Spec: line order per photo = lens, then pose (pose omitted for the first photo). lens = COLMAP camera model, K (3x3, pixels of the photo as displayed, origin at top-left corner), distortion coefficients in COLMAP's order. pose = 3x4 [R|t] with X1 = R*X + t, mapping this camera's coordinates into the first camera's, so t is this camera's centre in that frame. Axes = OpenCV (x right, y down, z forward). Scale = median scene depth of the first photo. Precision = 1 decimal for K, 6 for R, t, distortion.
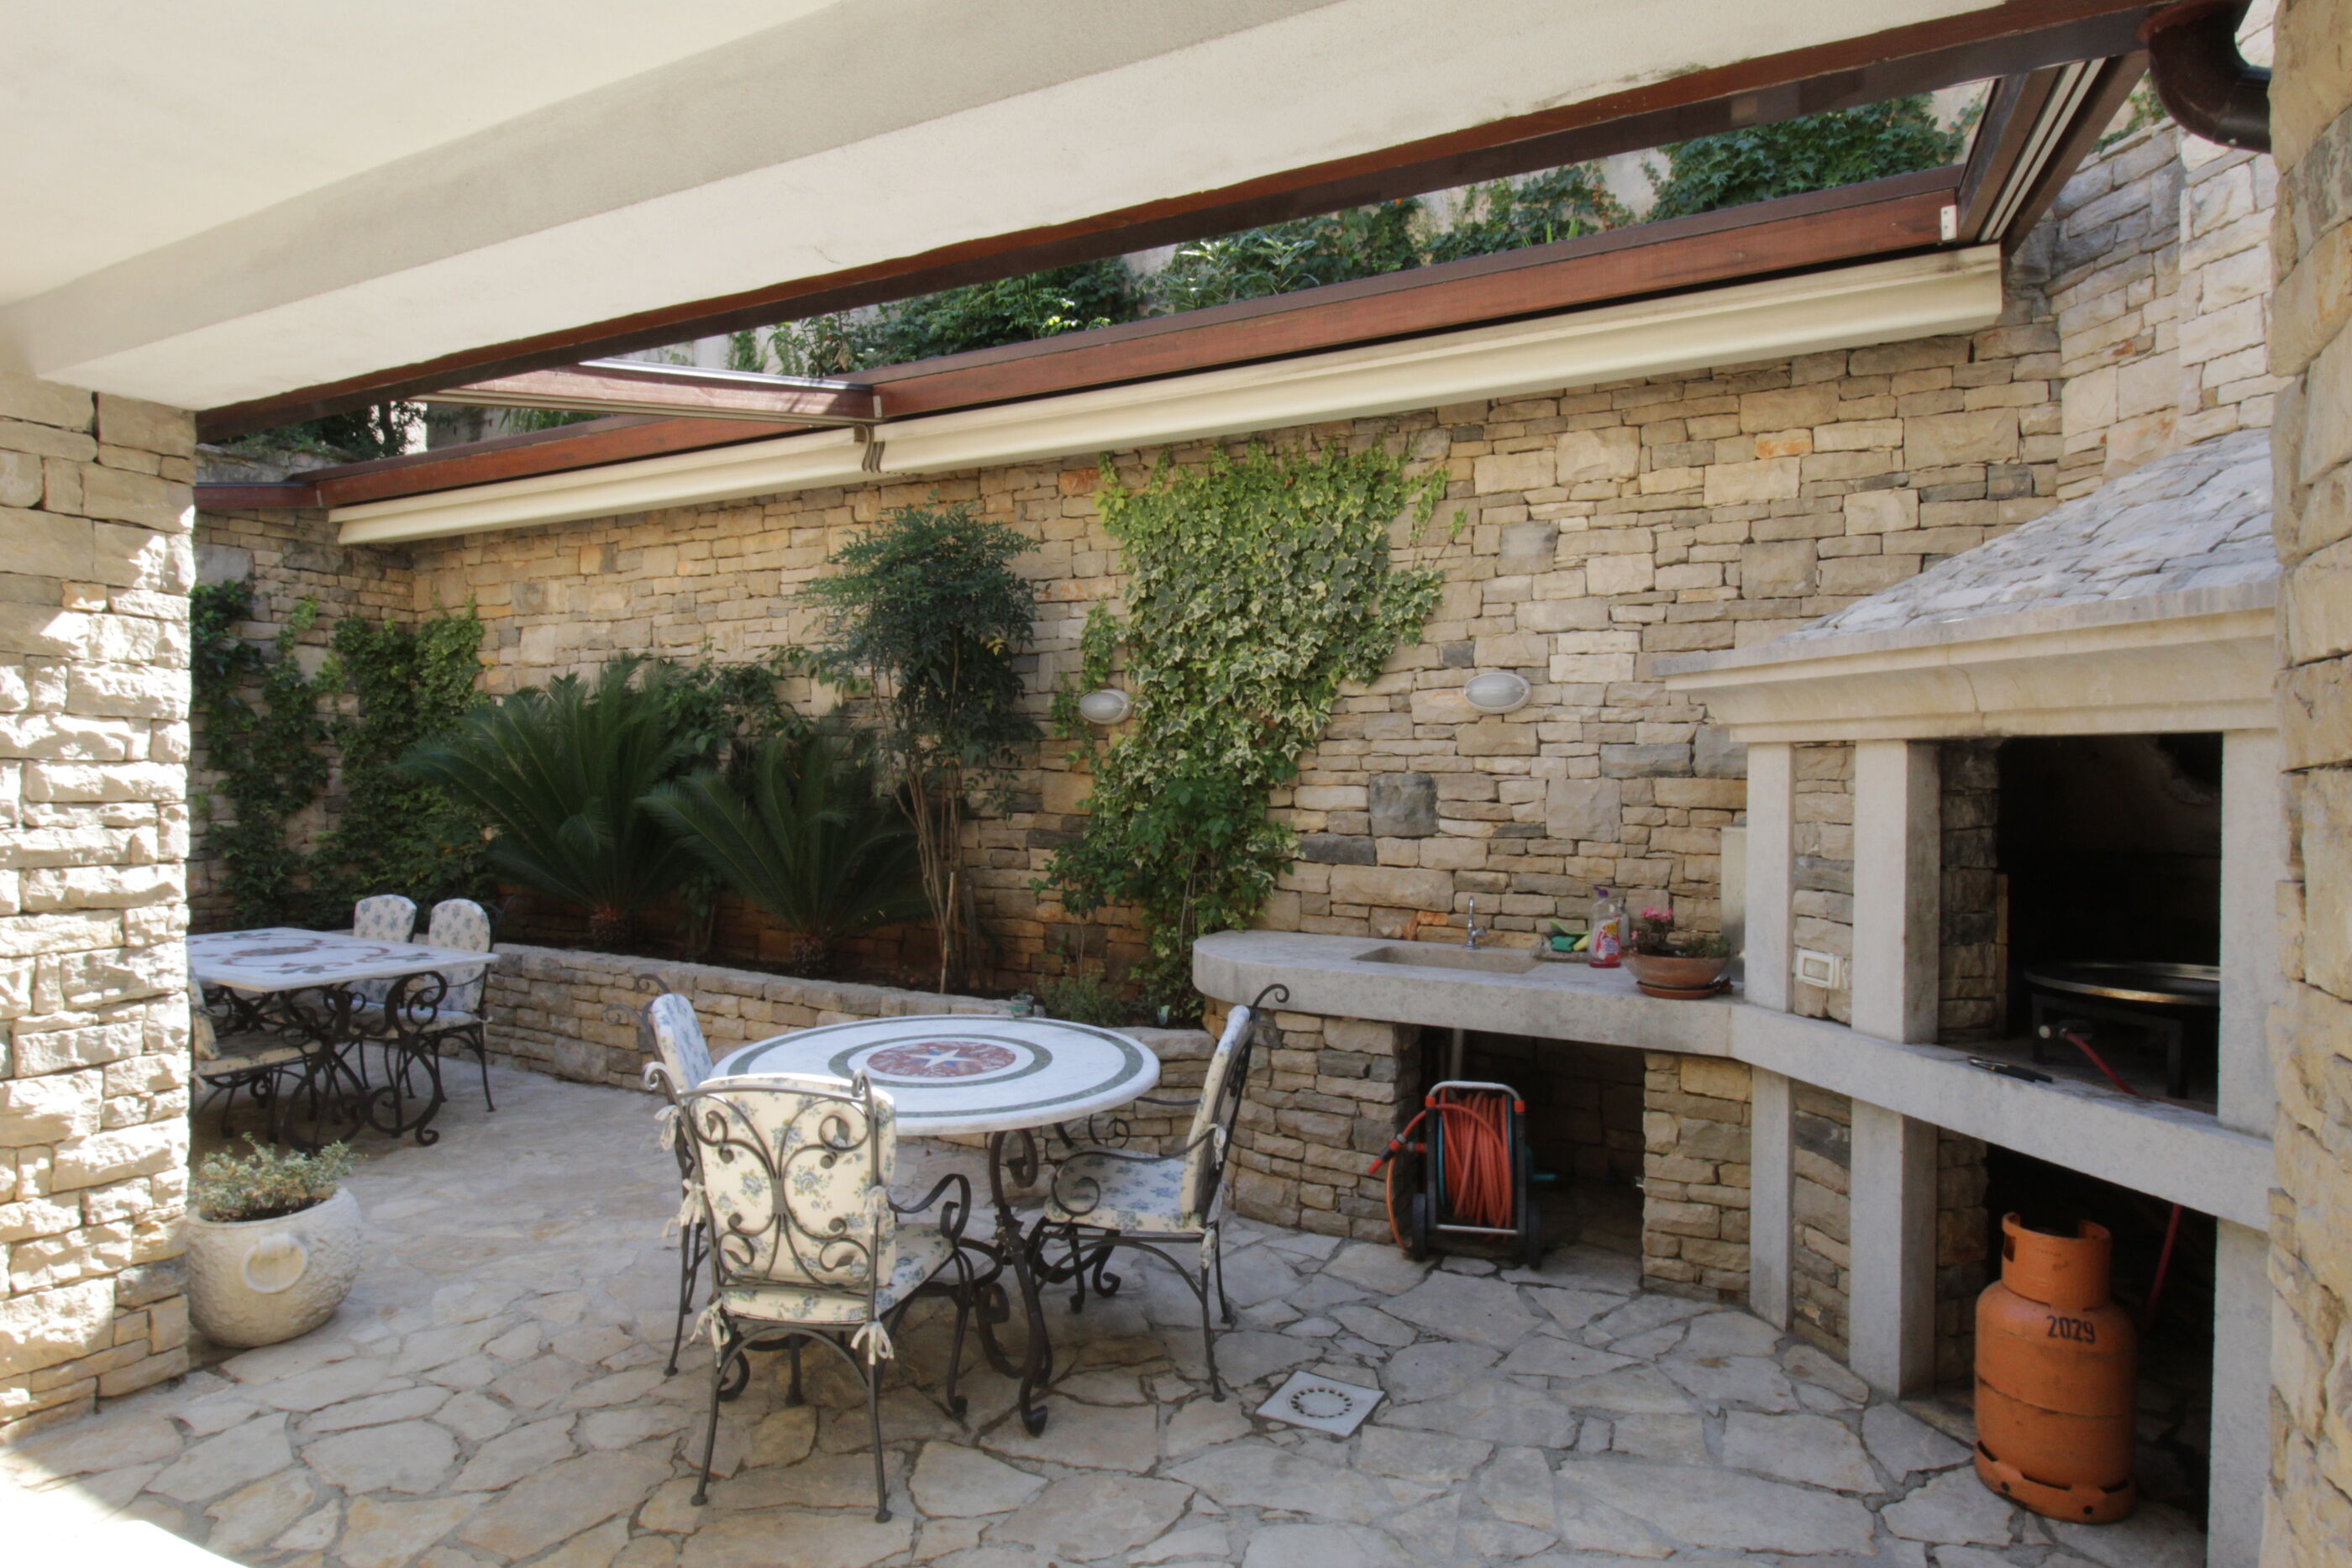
lens RADIAL K [[1273.2, 0, 1212.1], [0, 1273.2, 777.8], [0, 0, 1]] dist [0.008535, -0.014774]
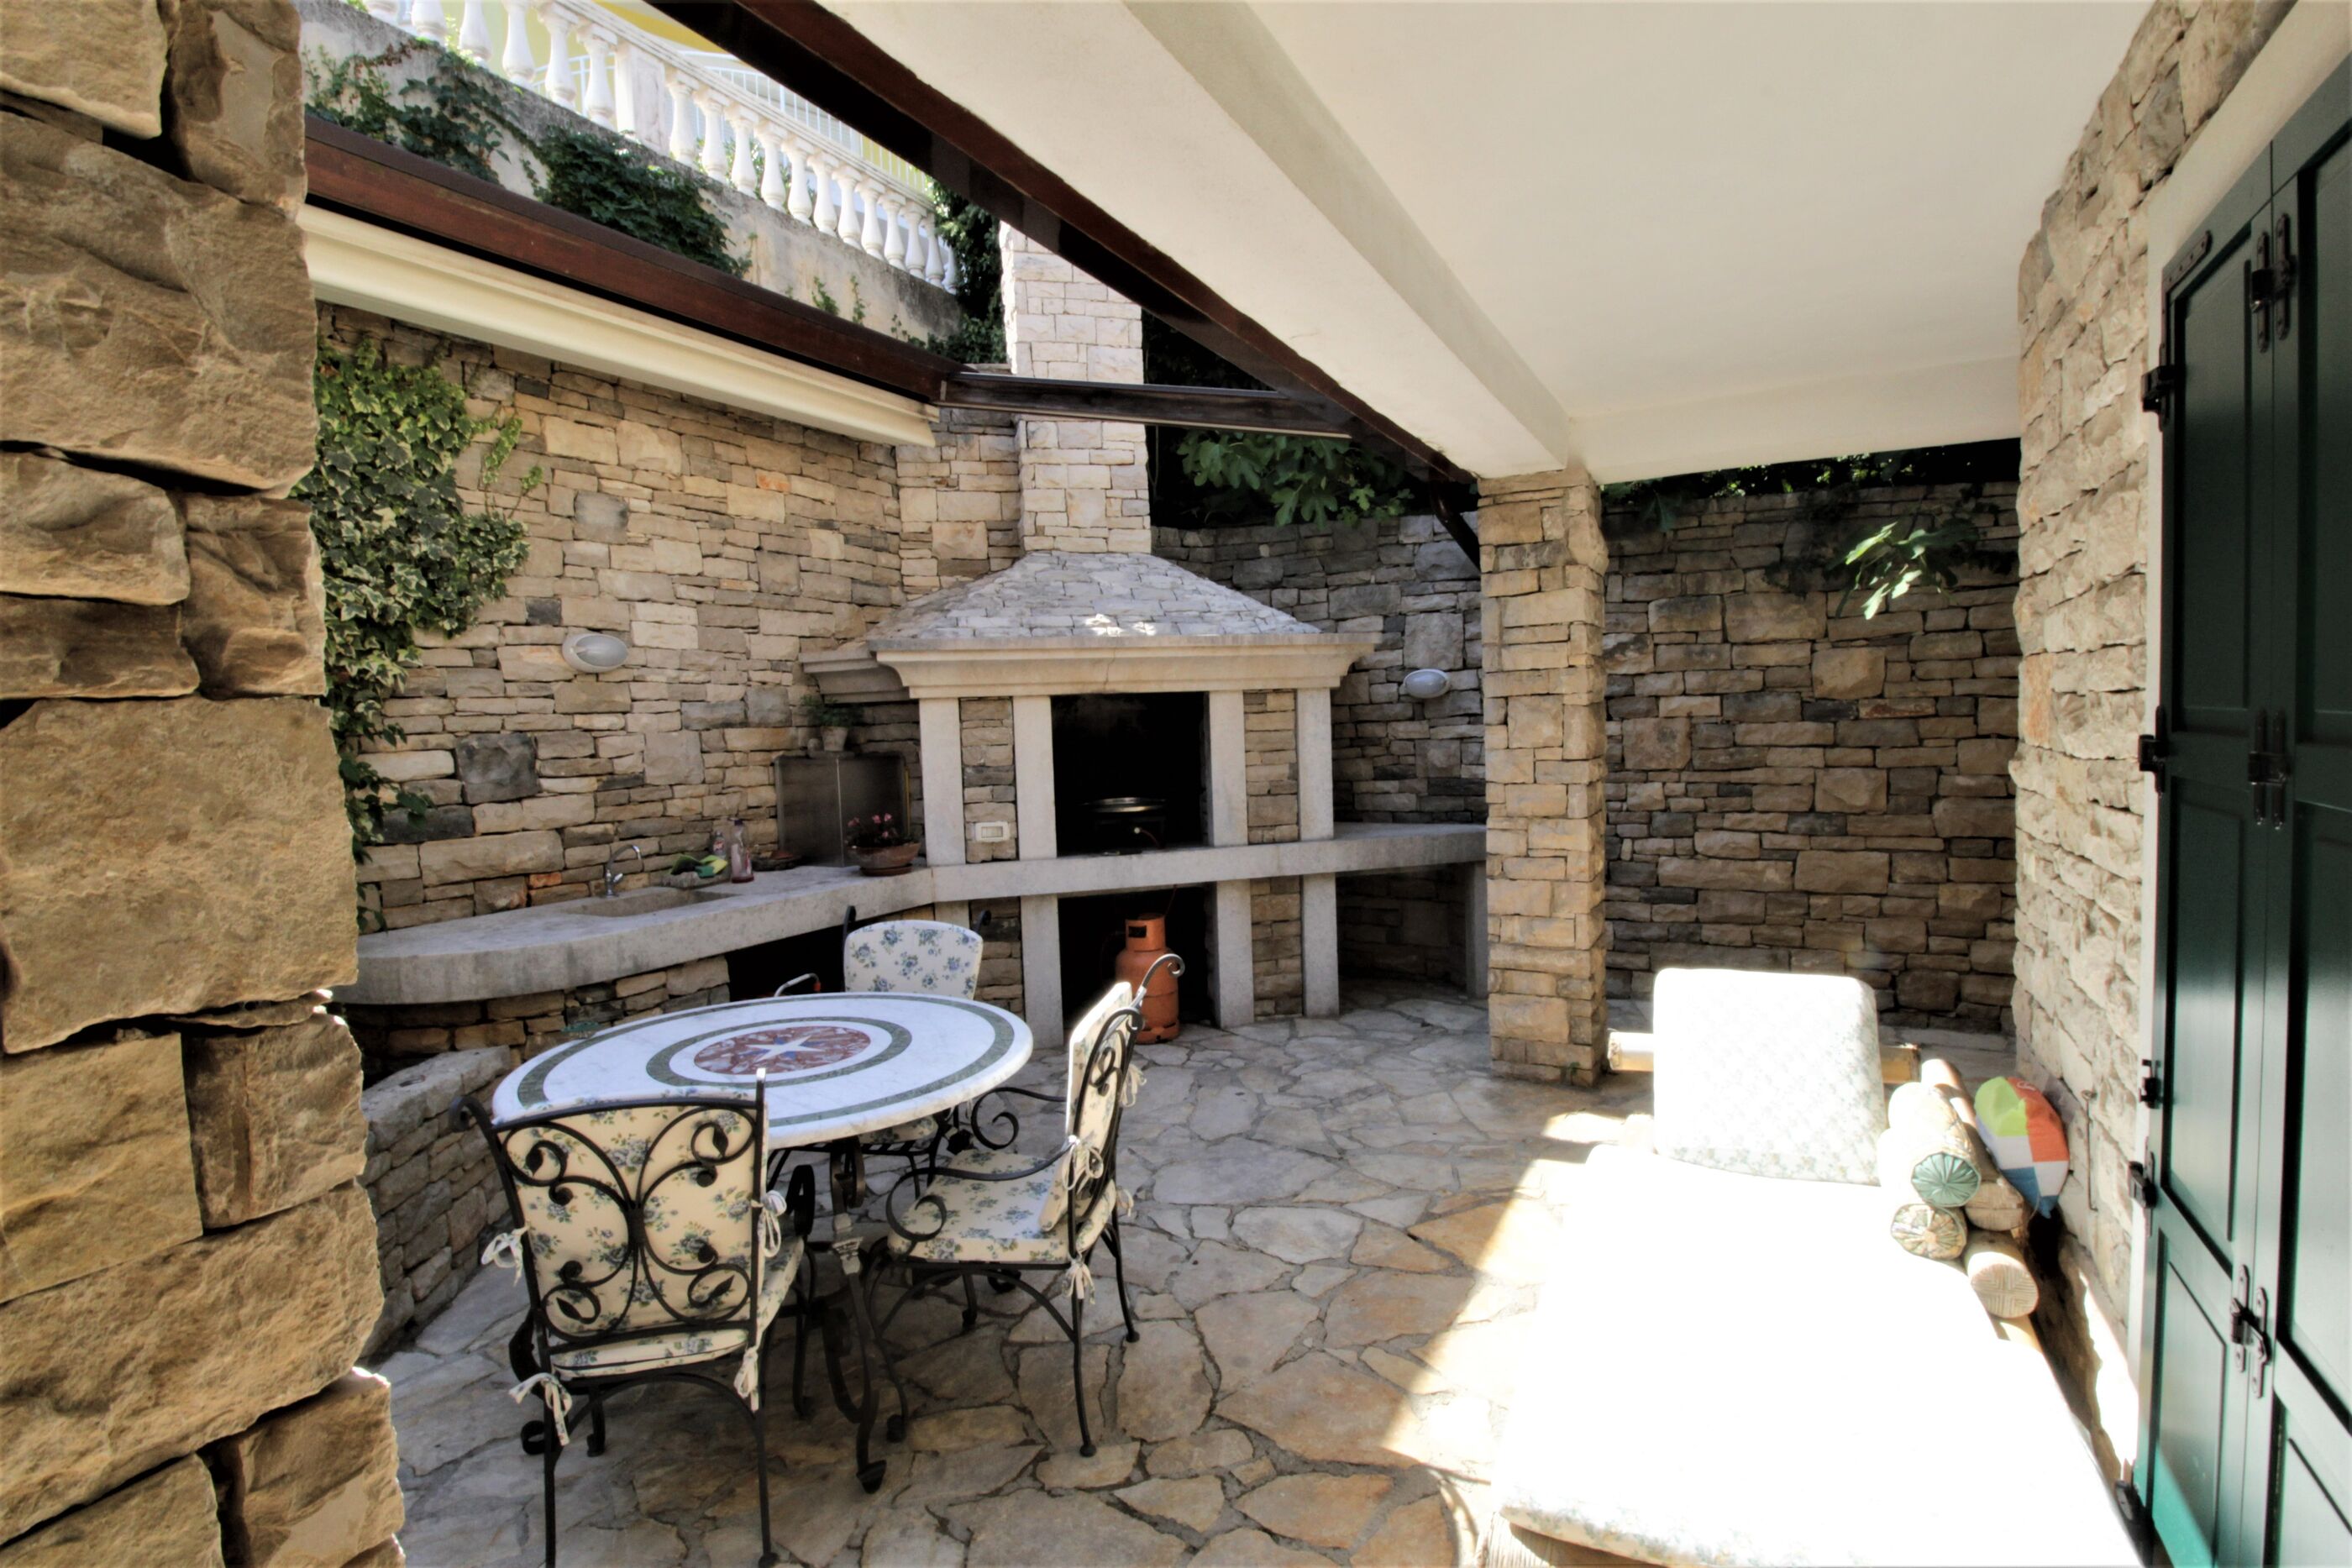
lens RADIAL K [[1097.2, 0, 1210.7], [0, 1097.2, 783.9], [0, 0, 1]] dist [-0.001601, -0.012703]
pose [[-0.000260, -0.071381, 0.997449, -0.729203], [0.038178, 0.996721, 0.071339, -0.004597], [-0.999271, 0.038099, 0.002466, 0.529473]]
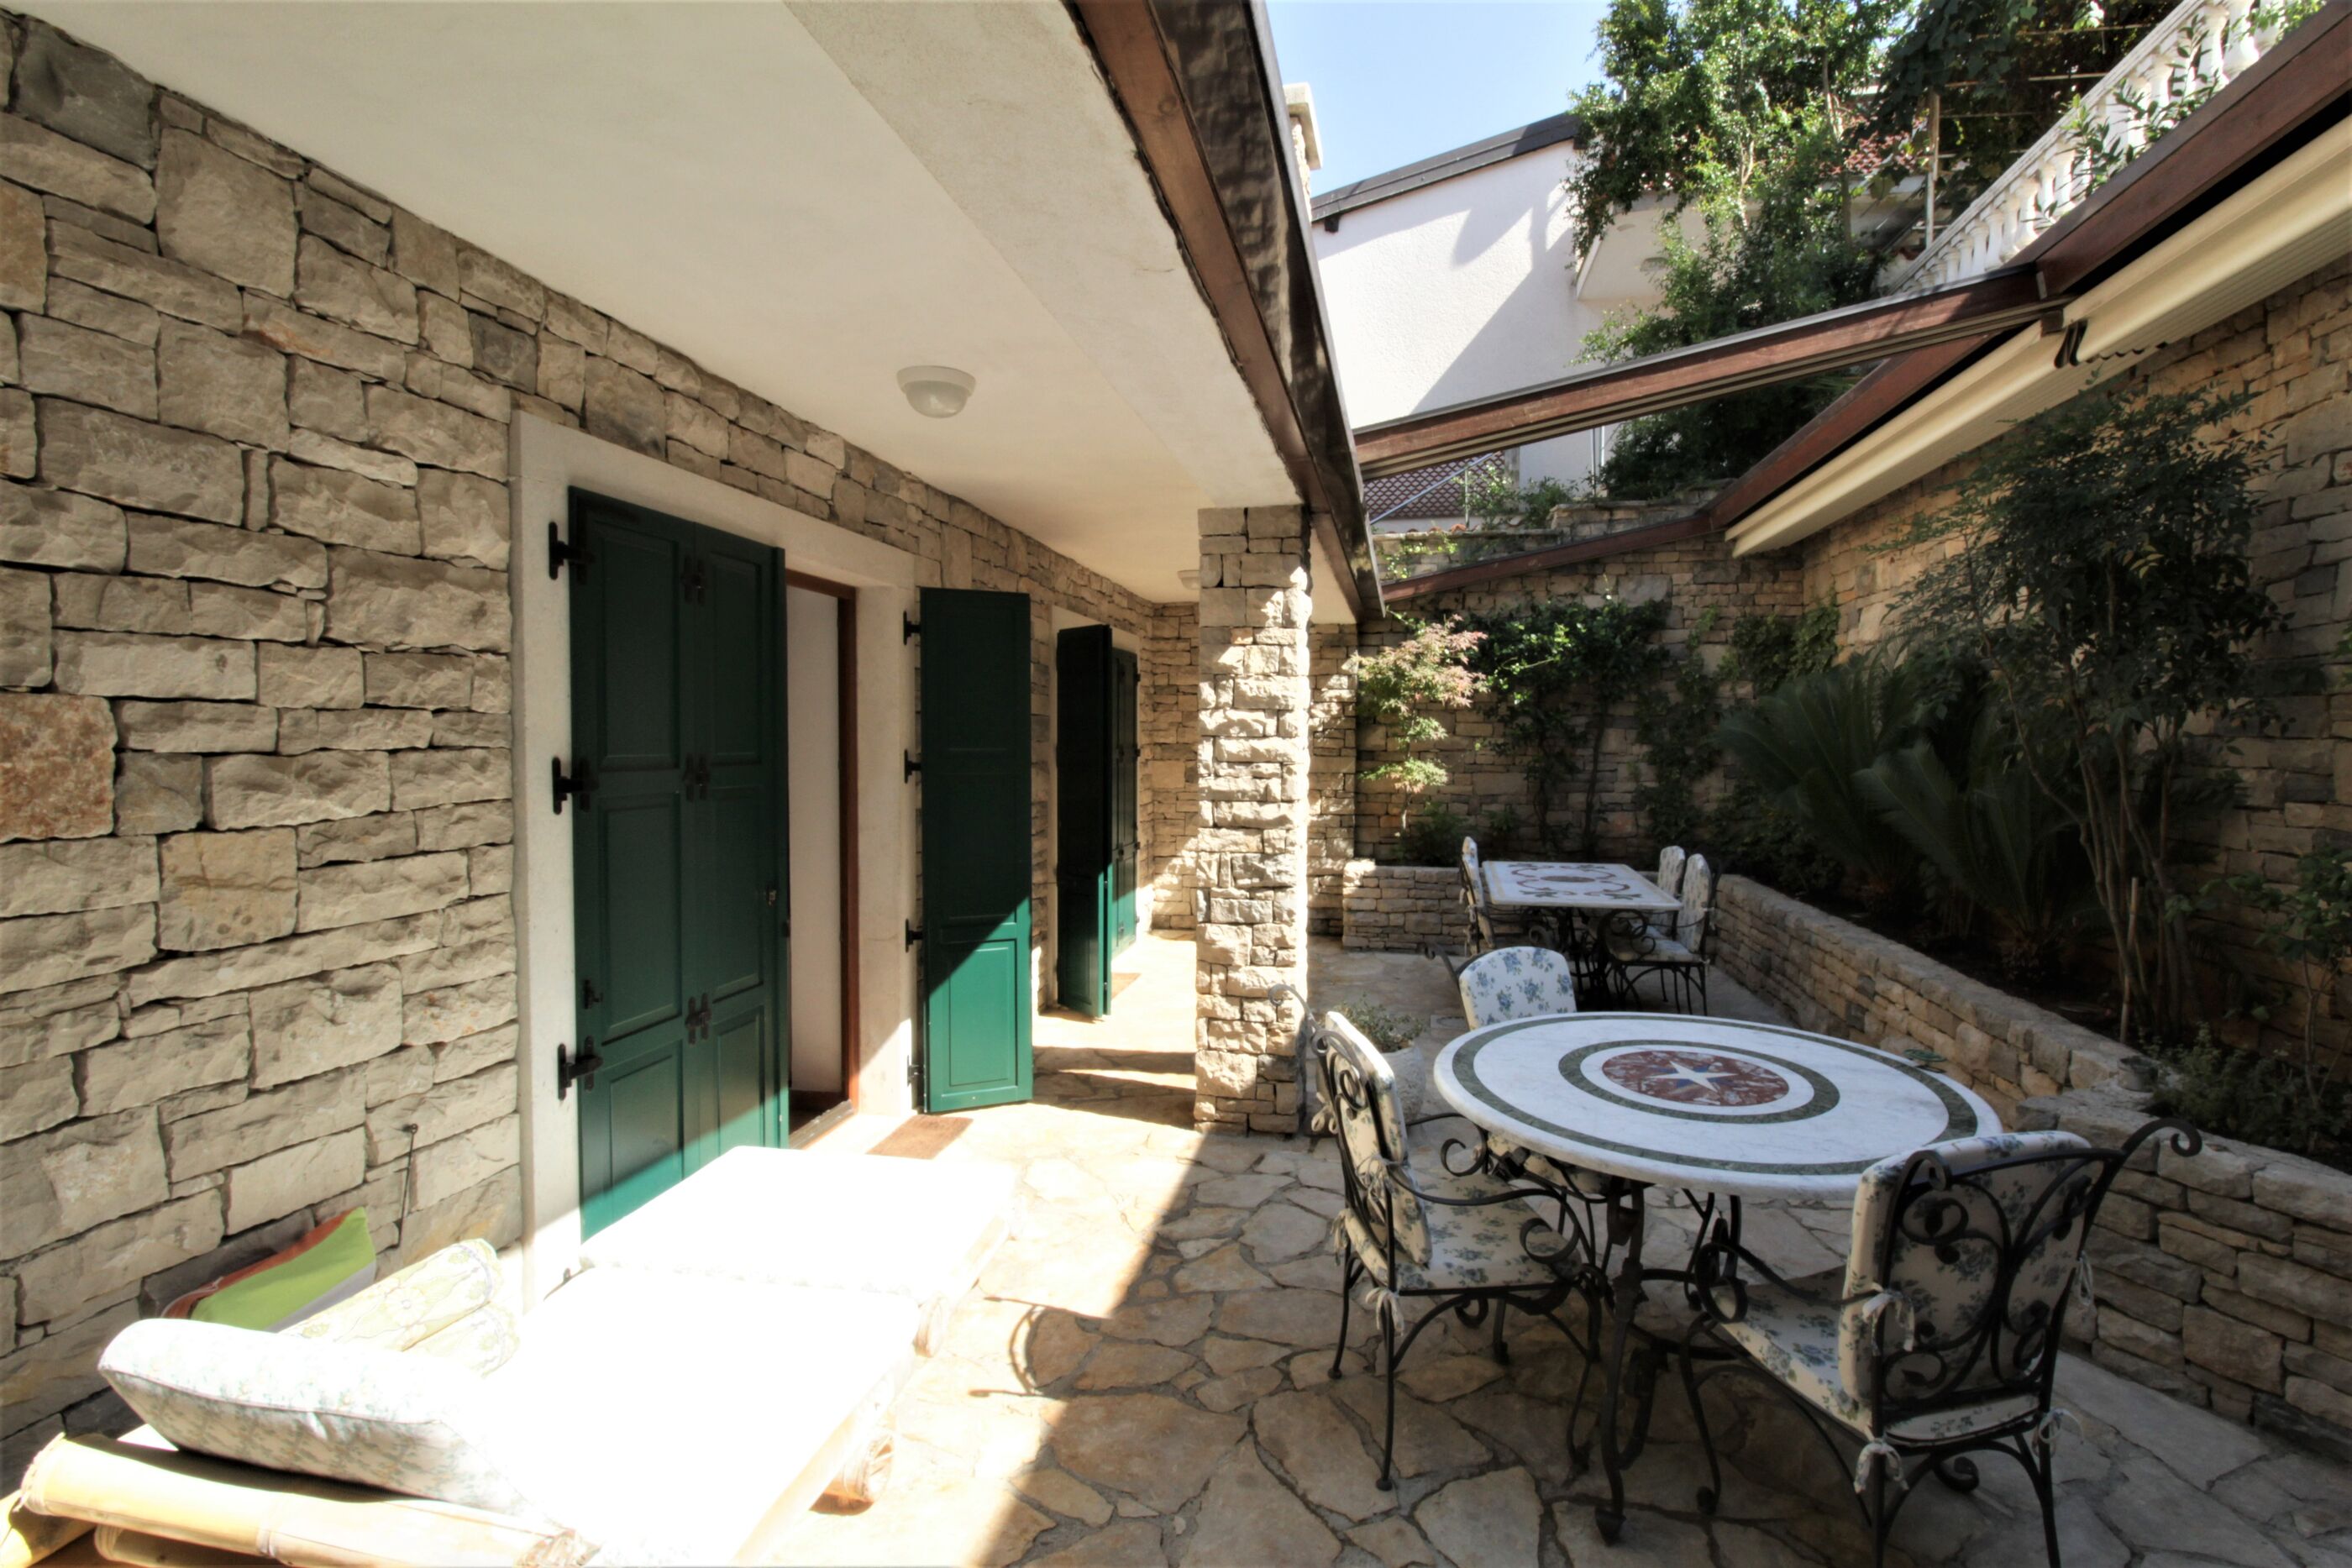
lens RADIAL K [[1097.2, 0, 1207.6], [0, 1097.2, 779.6], [0, 0, 1]] dist [-0.001601, -0.012703]
pose [[0.287855, 0.027802, -0.957270, 0.298658], [-0.003868, 0.999604, 0.027868, 0.001615], [0.957666, -0.004319, 0.287849, 0.364017]]
